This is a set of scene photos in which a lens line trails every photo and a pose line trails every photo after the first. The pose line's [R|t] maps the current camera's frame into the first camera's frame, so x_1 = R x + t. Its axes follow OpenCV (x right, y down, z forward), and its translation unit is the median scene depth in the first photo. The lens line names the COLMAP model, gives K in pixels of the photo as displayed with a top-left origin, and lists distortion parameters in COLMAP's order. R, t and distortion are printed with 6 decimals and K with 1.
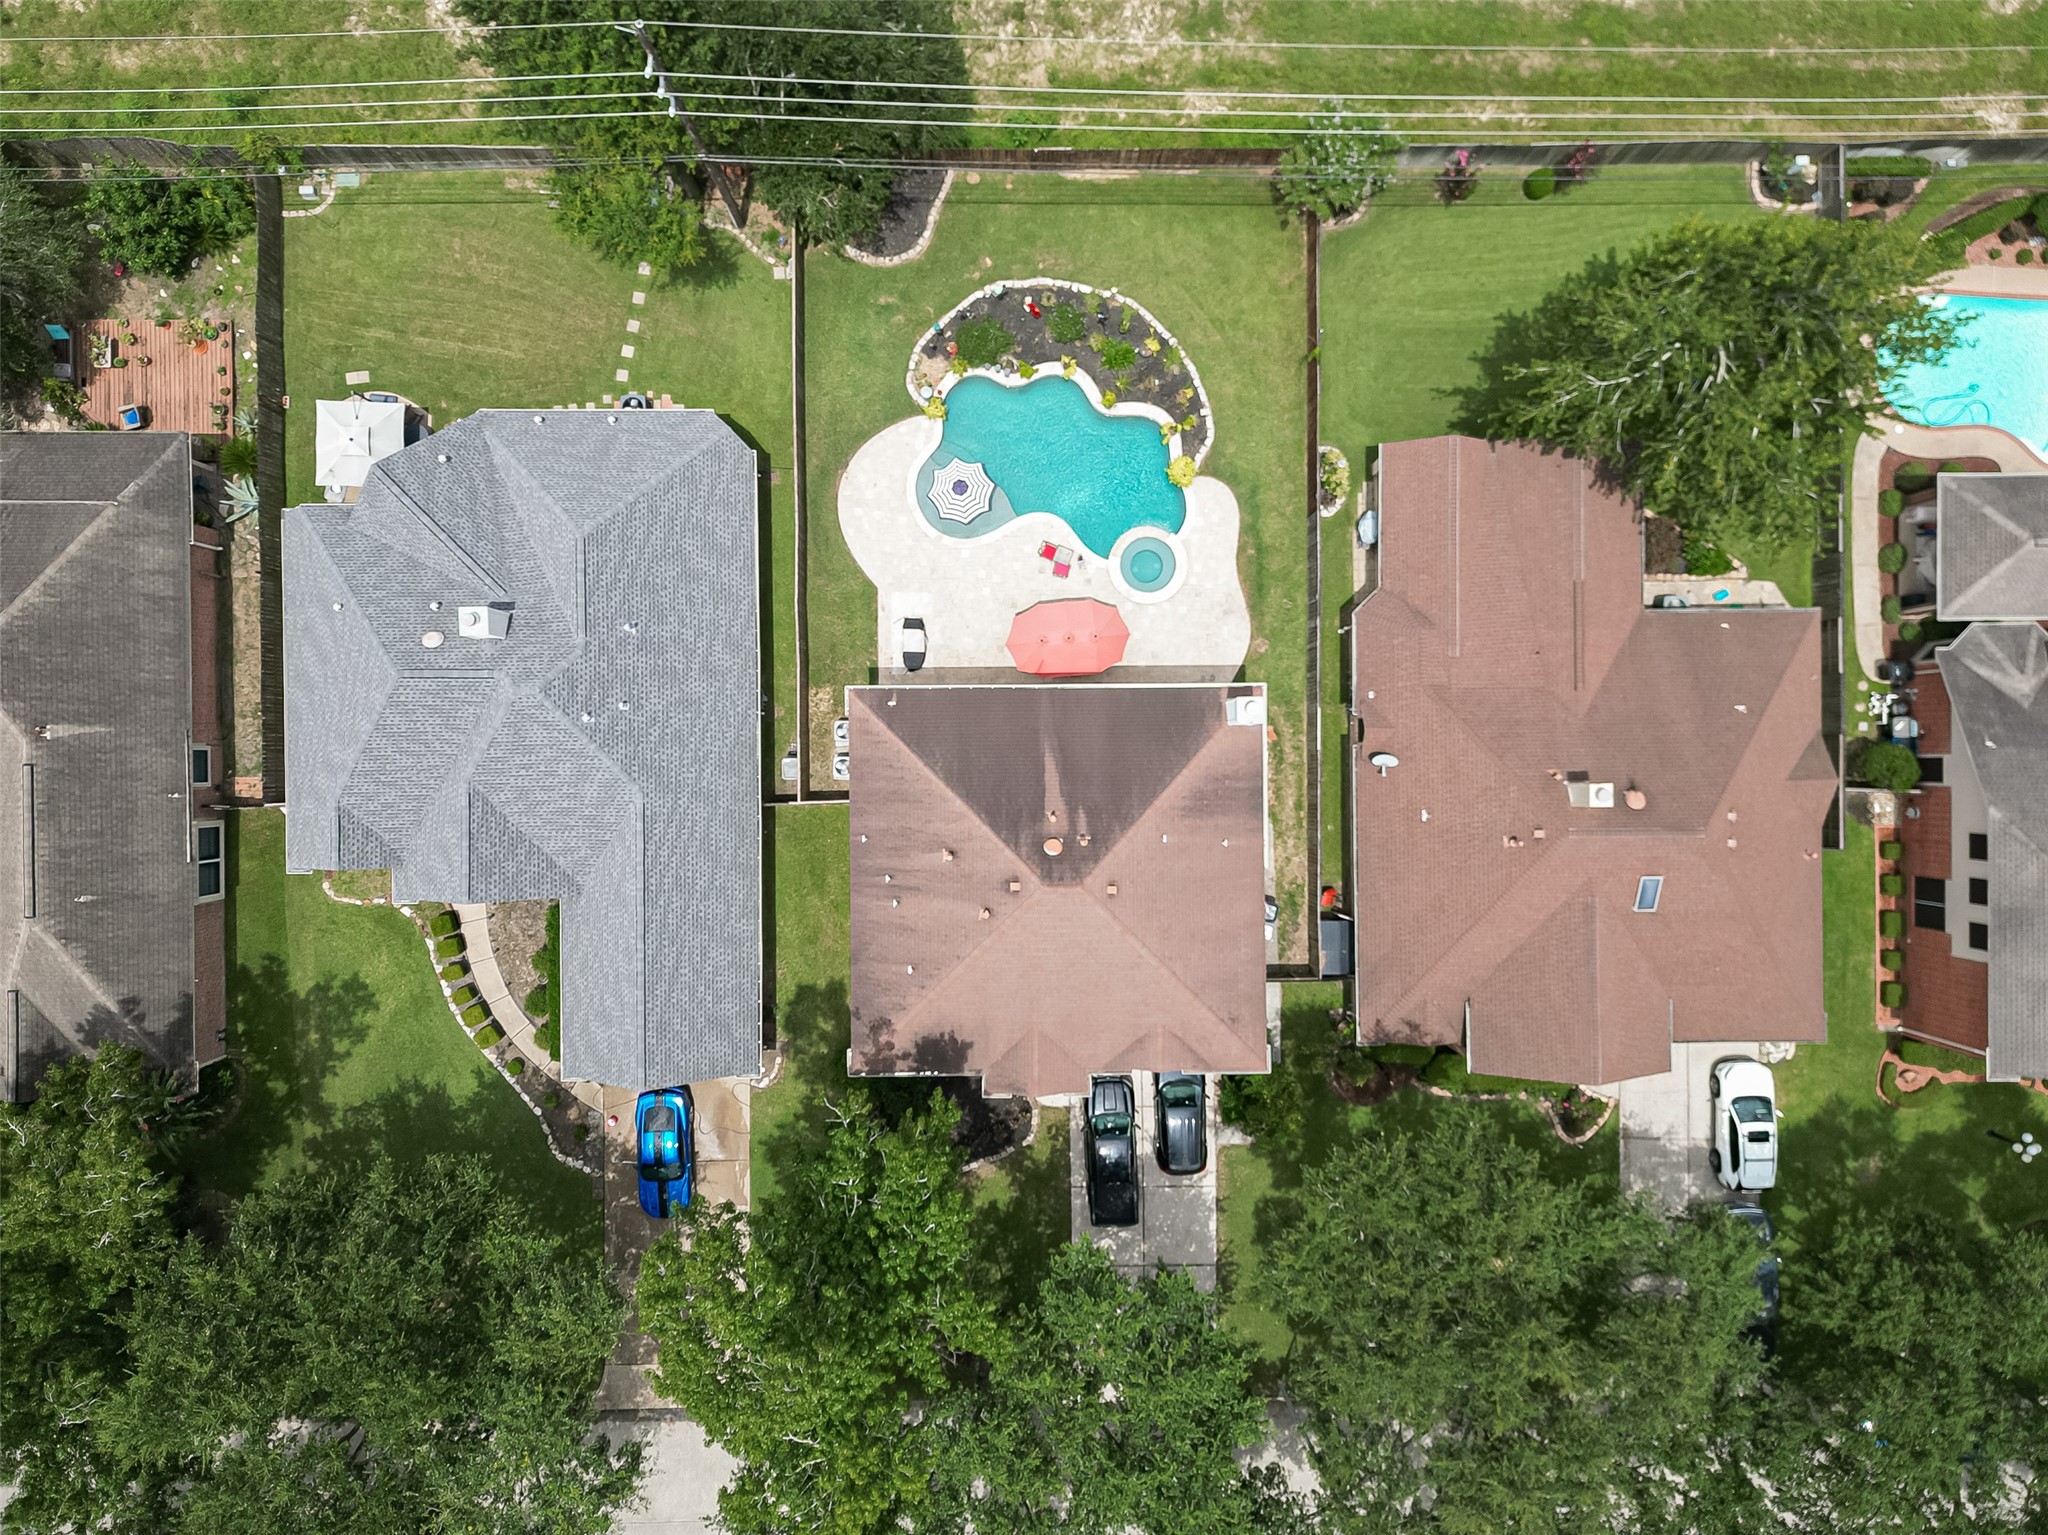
lens RADIAL K [[1462.4, 0, 1020.2], [0, 1462.4, 762.9], [0, 0, 1]] dist [0.090728, -0.099486]
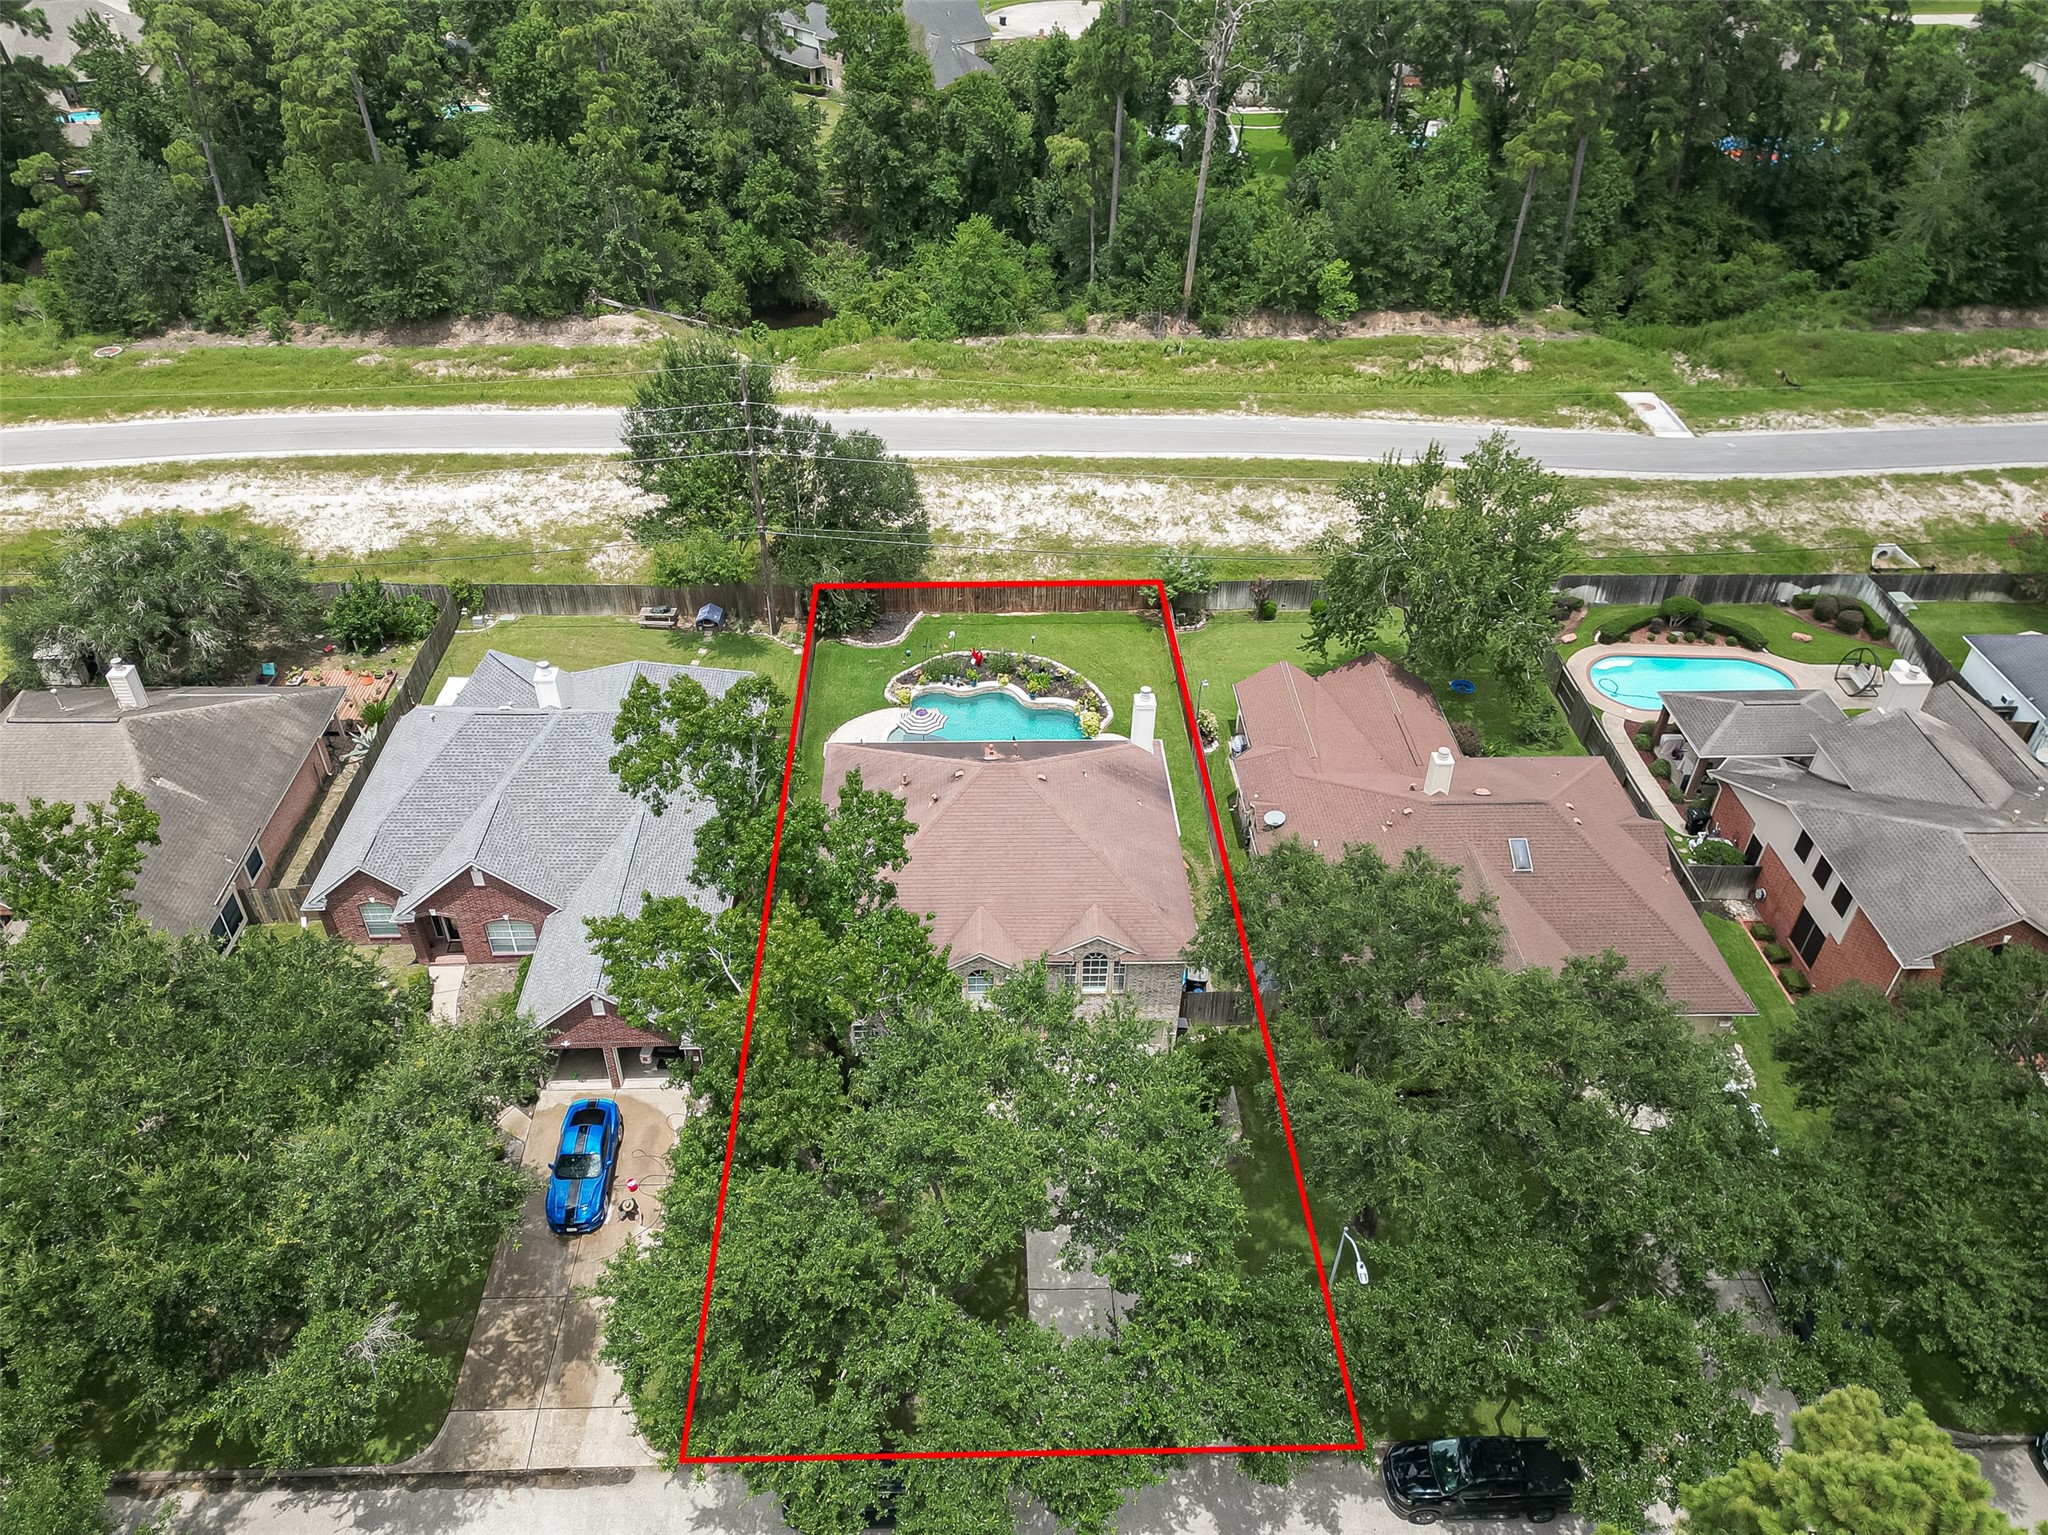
lens RADIAL K [[1462.4, 0, 1020.2], [0, 1462.4, 762.9], [0, 0, 1]] dist [0.090728, -0.099486]
pose [[0.999682, -0.016334, 0.019200, 0.021489], [0.025167, 0.603411, -0.797033, 0.852232], [0.001433, 0.797263, 0.603630, 0.241236]]
